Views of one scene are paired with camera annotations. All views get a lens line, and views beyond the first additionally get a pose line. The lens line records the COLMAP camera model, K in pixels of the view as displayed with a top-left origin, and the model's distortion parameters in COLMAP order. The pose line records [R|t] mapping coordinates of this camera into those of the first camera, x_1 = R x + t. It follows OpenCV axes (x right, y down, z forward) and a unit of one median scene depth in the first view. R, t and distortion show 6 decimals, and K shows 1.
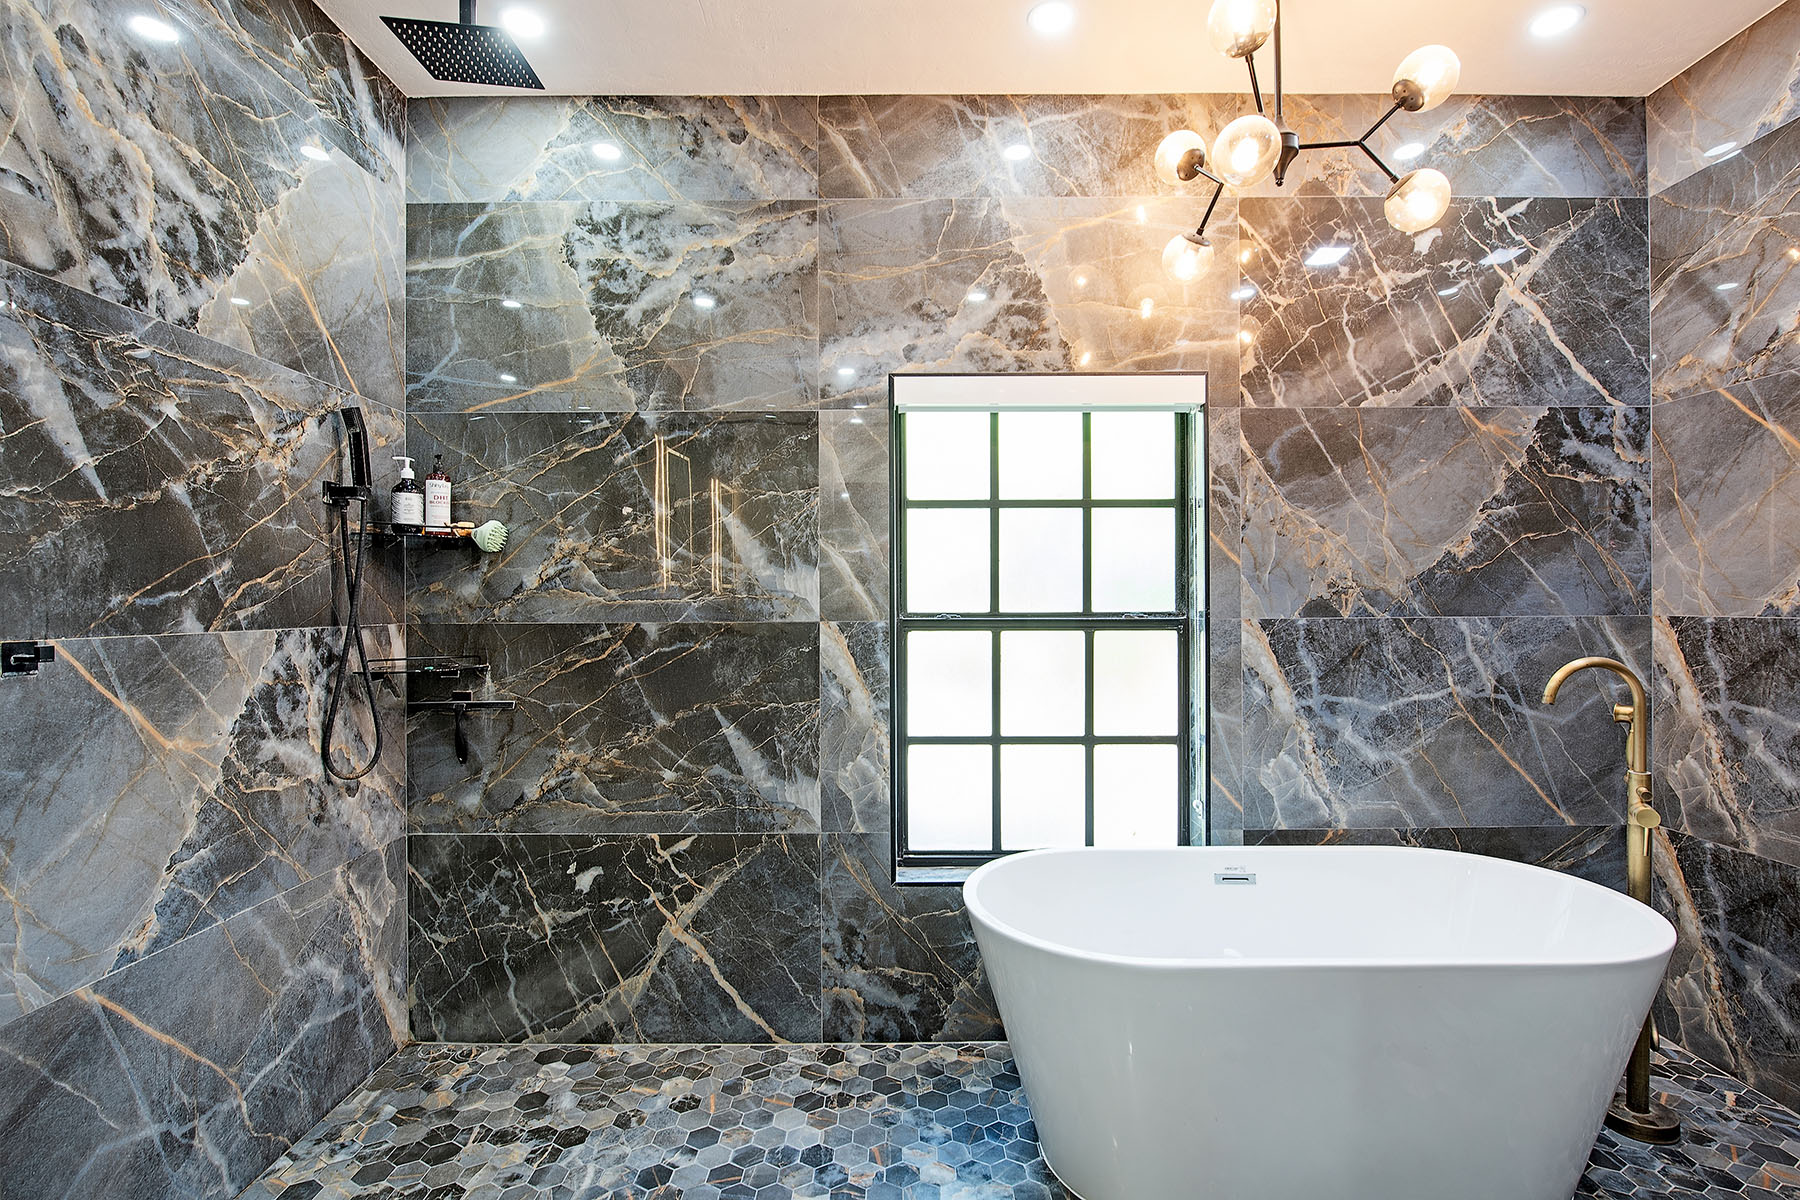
lens RADIAL K [[851.4, 0, 900.0], [0, 851.4, 600.0], [0, 0, 1]] dist [0.003462, 0.000139]
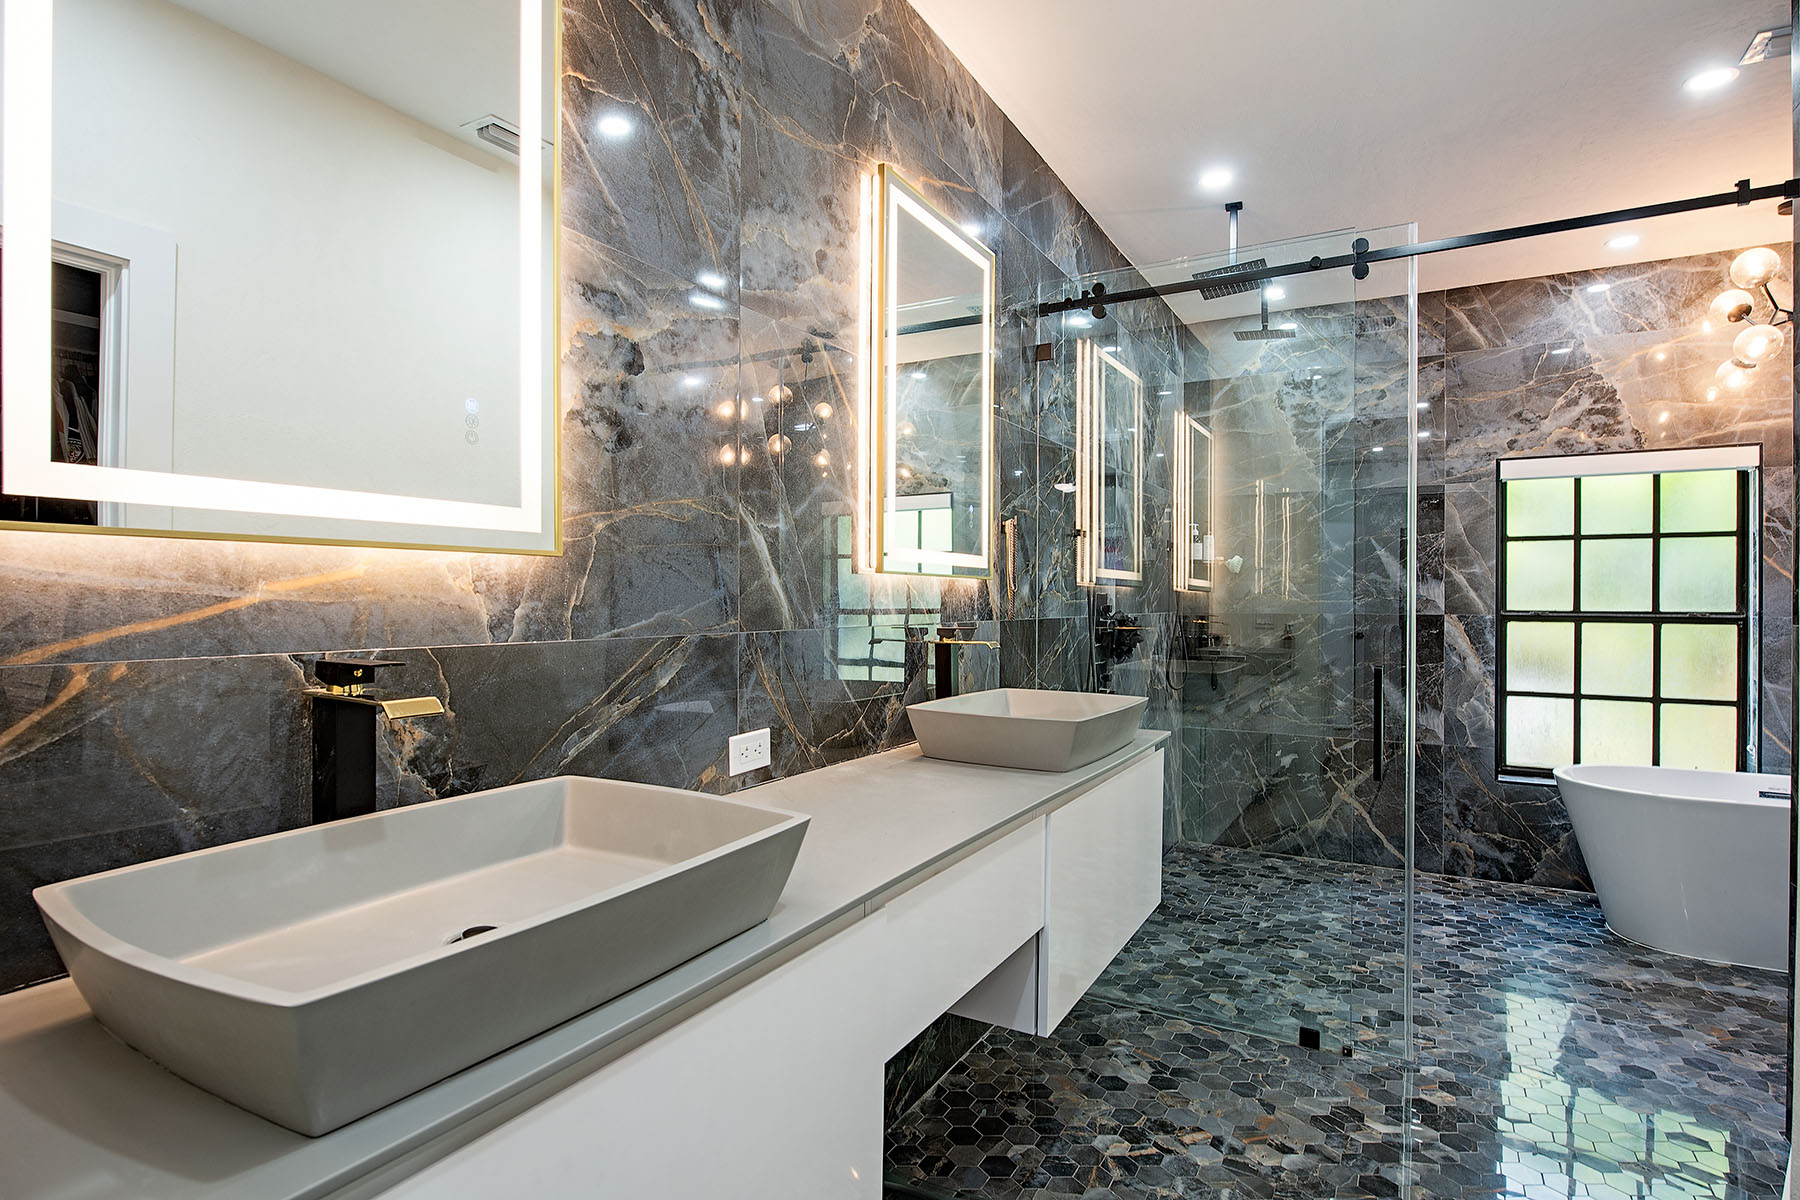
lens RADIAL K [[925.5, 0, 900.0], [0, 925.5, 600.0], [0, 0, 1]] dist [-0.000690, -0.002382]
pose [[0.869862, 0.008054, -0.493229, -0.126986], [-0.007833, 0.999966, 0.002514, 0.001356], [0.493232, 0.001677, 0.869896, -1.041748]]
